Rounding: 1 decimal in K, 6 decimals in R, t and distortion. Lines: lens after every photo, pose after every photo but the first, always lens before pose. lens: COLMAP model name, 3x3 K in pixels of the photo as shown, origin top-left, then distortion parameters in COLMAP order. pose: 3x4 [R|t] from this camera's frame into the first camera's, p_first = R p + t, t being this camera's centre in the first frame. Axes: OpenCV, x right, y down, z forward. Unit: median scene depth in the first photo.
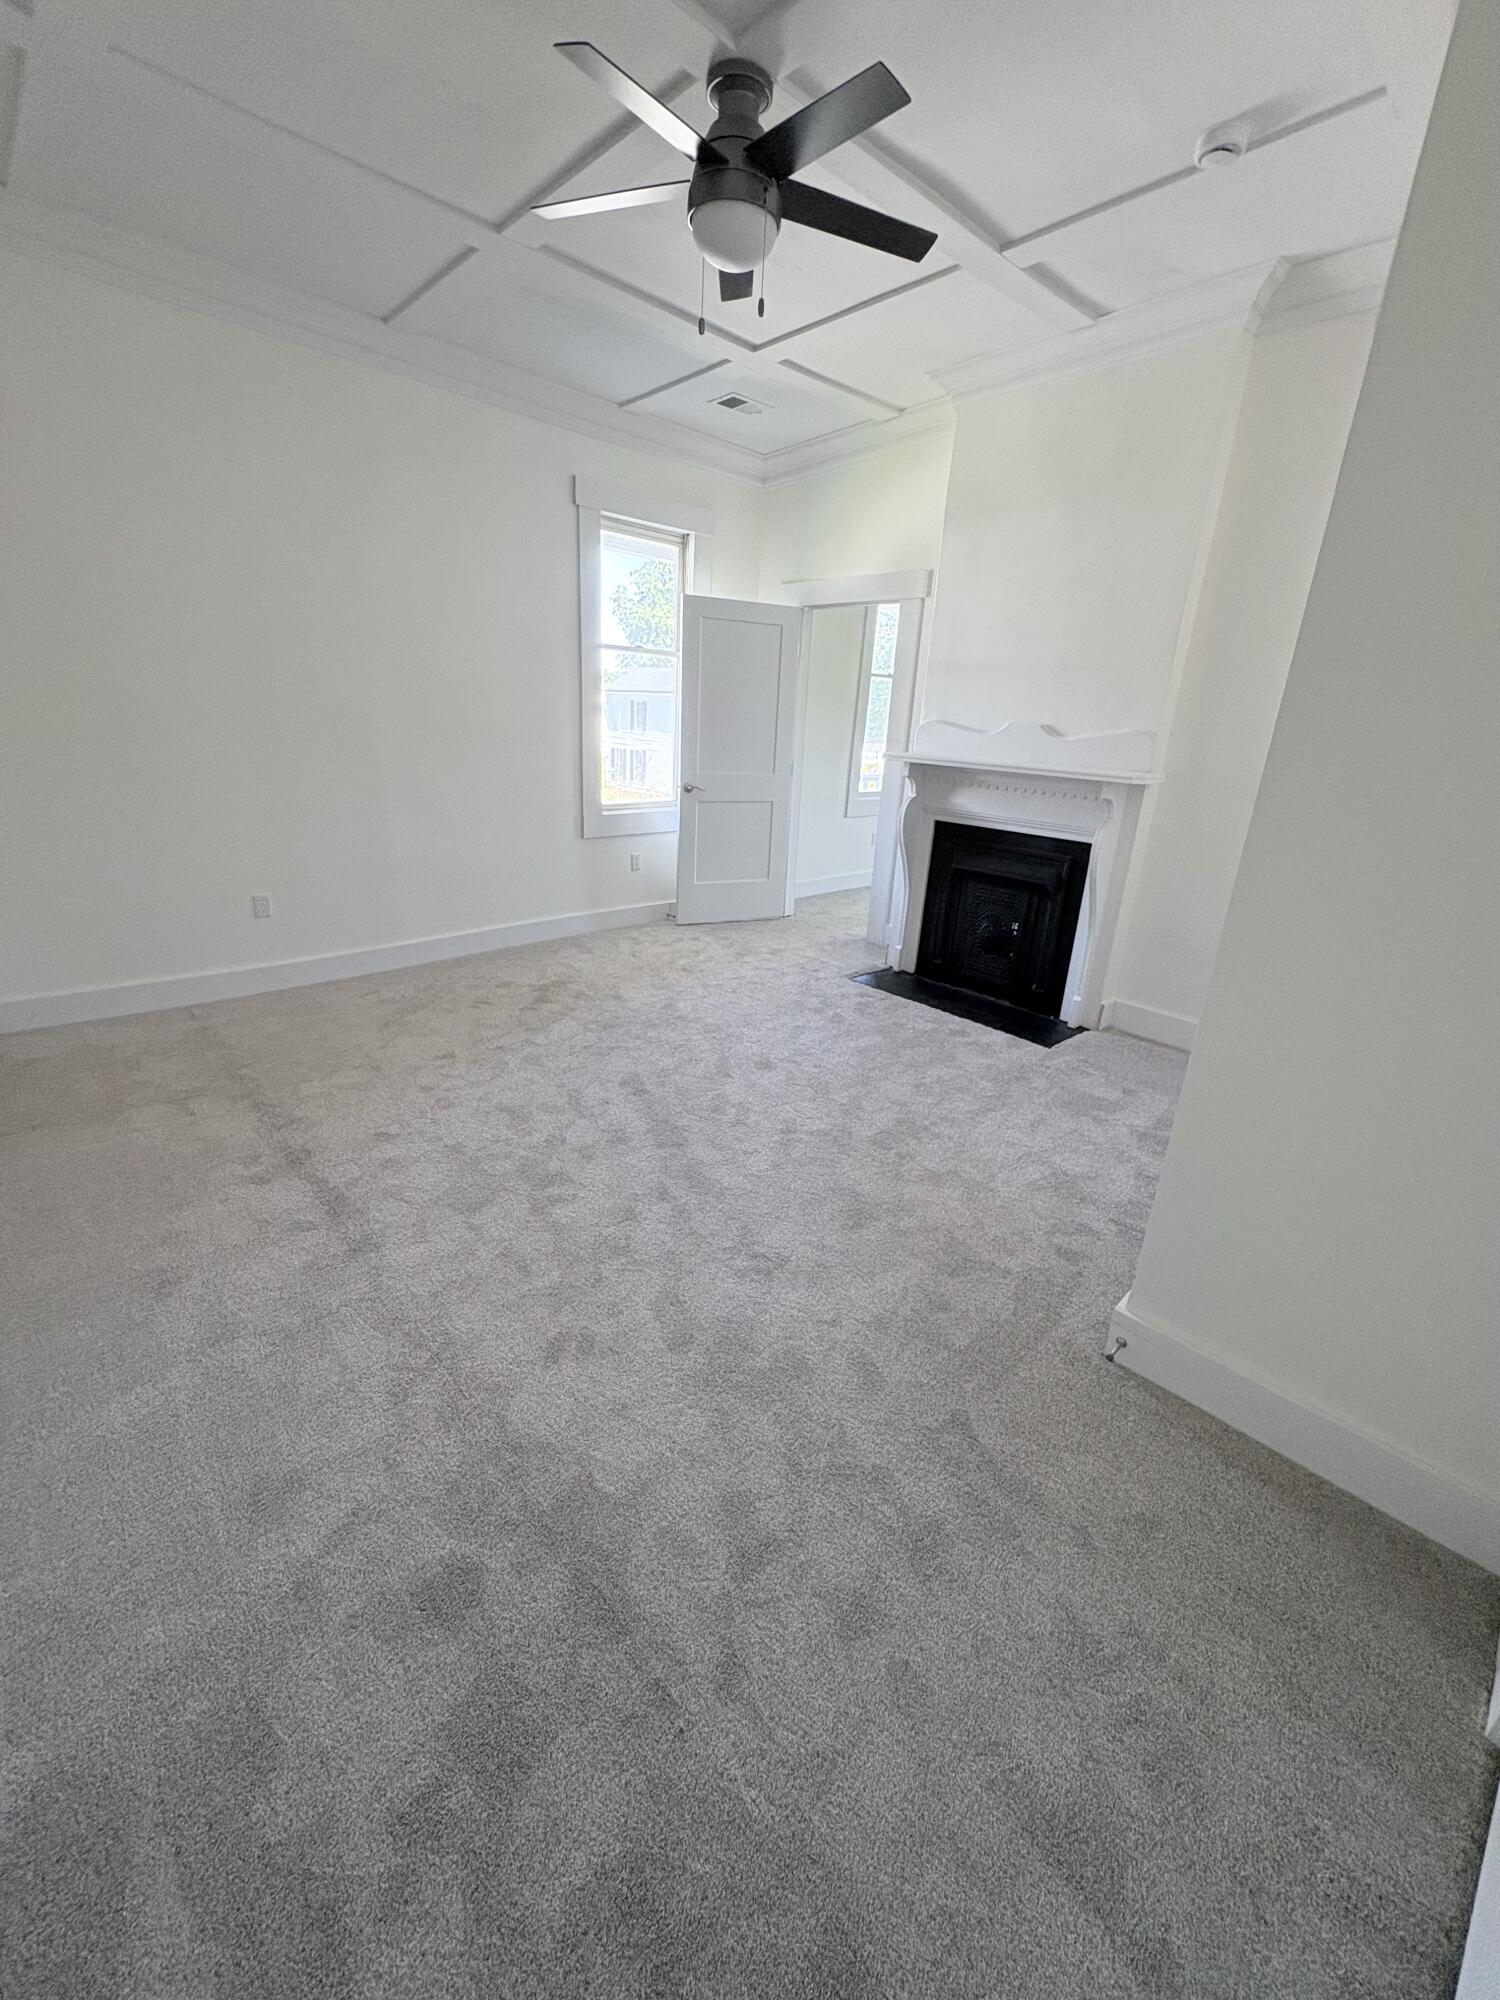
lens RADIAL K [[796.5, 0, 752.2], [0, 796.5, 1000.2], [0, 0, 1]] dist [0.001026, -0.000277]
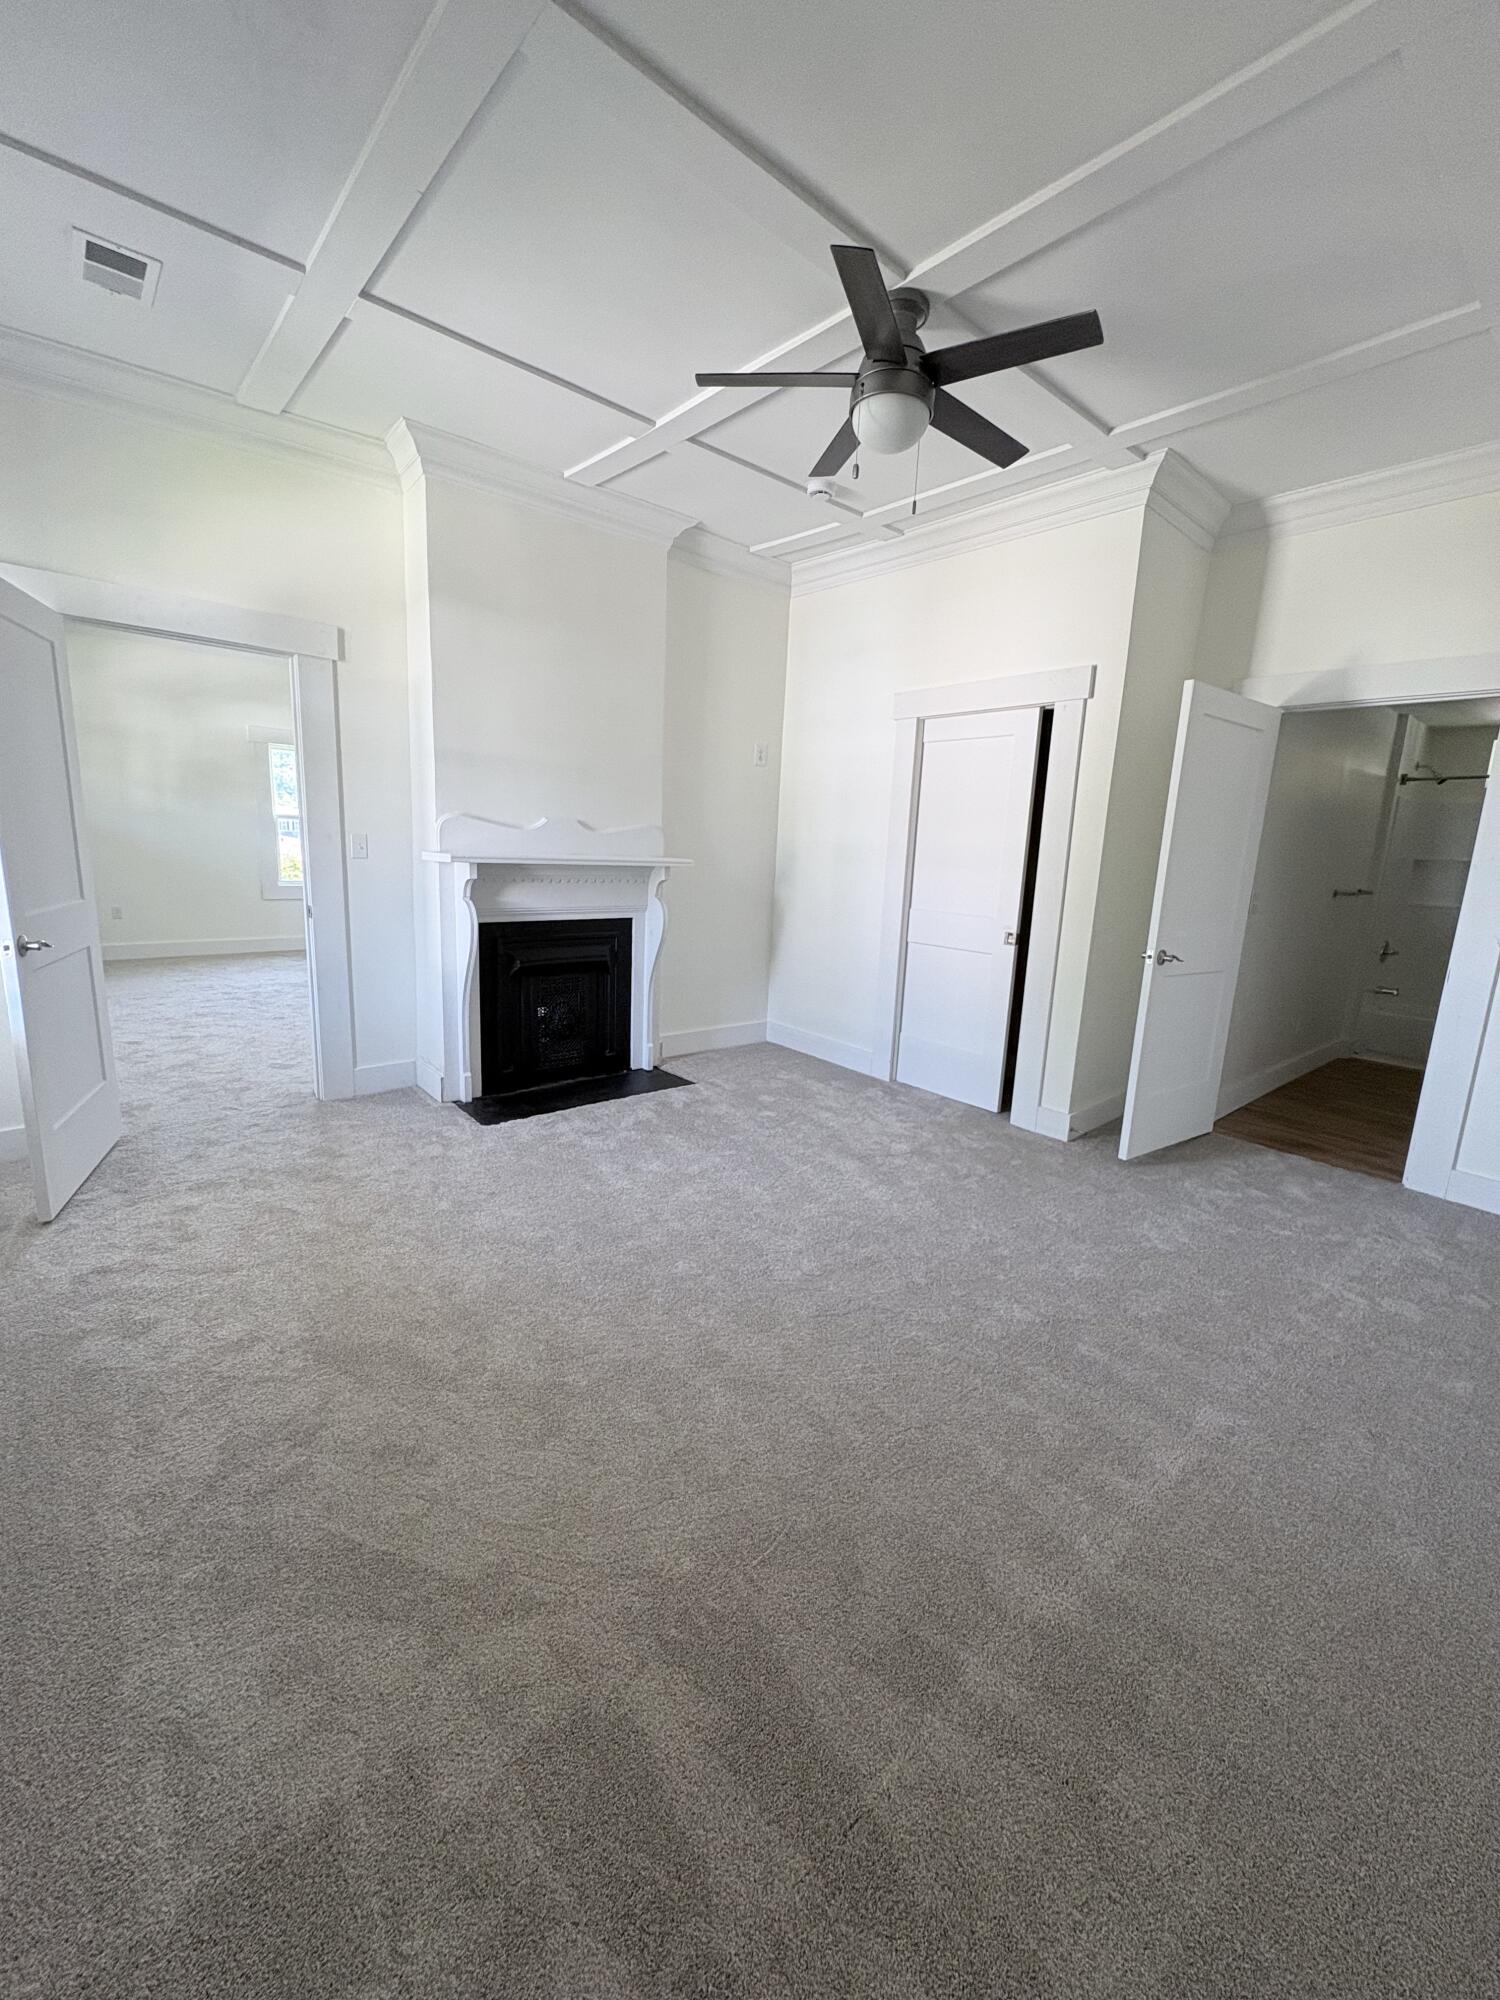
lens RADIAL K [[796.5, 0, 752.3], [0, 796.5, 999.1], [0, 0, 1]] dist [0.001026, -0.000277]
pose [[0.041317, -0.244224, 0.968838, -0.691081], [0.294662, 0.929518, 0.221746, -0.273464], [-0.954708, 0.276317, 0.110369, 0.679317]]
